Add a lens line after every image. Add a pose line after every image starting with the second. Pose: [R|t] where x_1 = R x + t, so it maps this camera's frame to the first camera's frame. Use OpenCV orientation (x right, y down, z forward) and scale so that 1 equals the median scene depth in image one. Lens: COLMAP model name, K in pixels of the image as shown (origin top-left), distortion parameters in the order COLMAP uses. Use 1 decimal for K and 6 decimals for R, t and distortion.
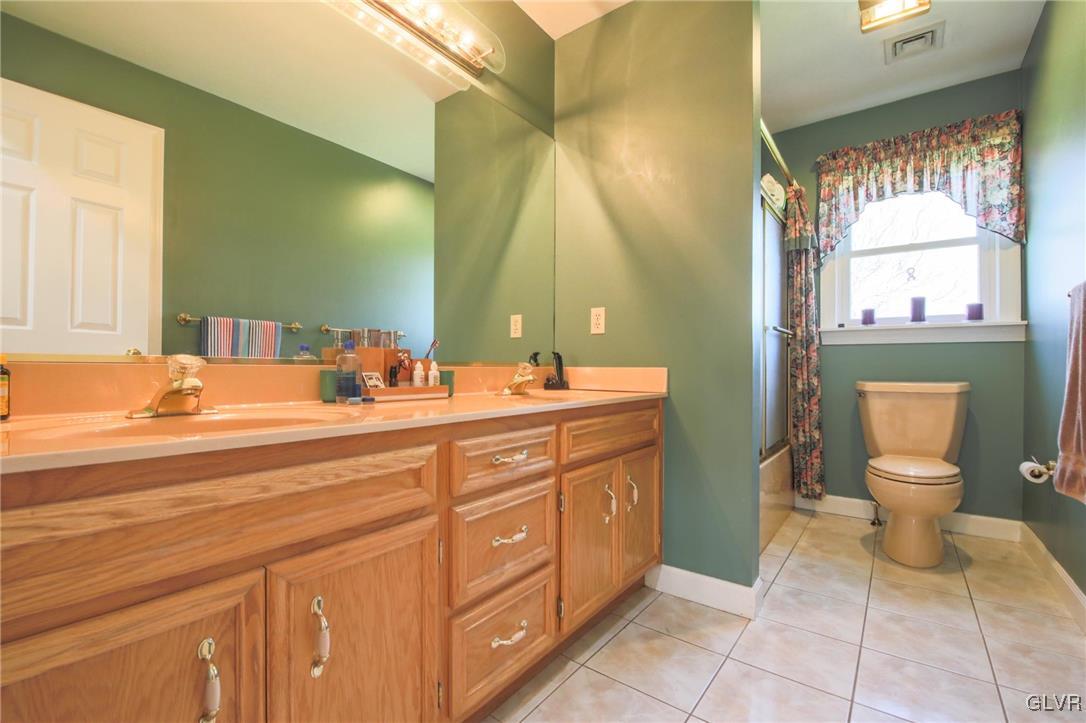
lens RADIAL K [[468.7, 0, 538.5], [0, 468.7, 364.7], [0, 0, 1]] dist [-0.009314, -0.003120]
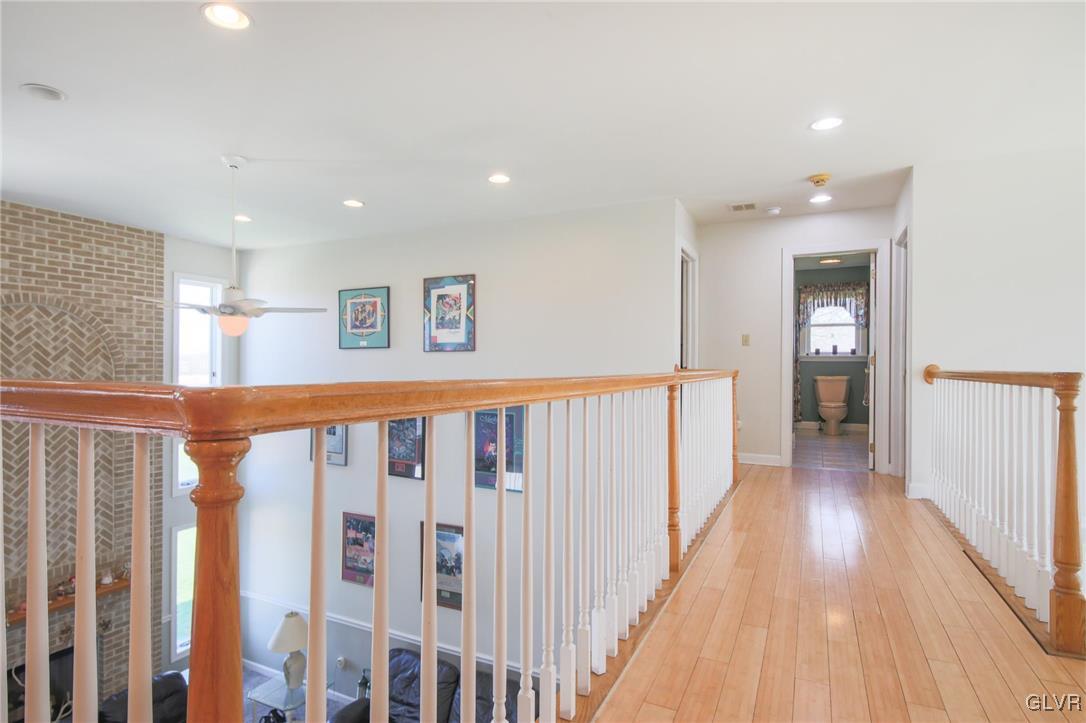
lens RADIAL K [[571.1, 0, 526.7], [0, 571.1, 369.6], [0, 0, 1]] dist [0.009980, -0.004745]
pose [[0.982506, 0.007054, 0.186096, -1.564174], [-0.007550, 0.999970, 0.001954, 0.004087], [-0.186077, -0.003325, 0.982530, -1.939236]]
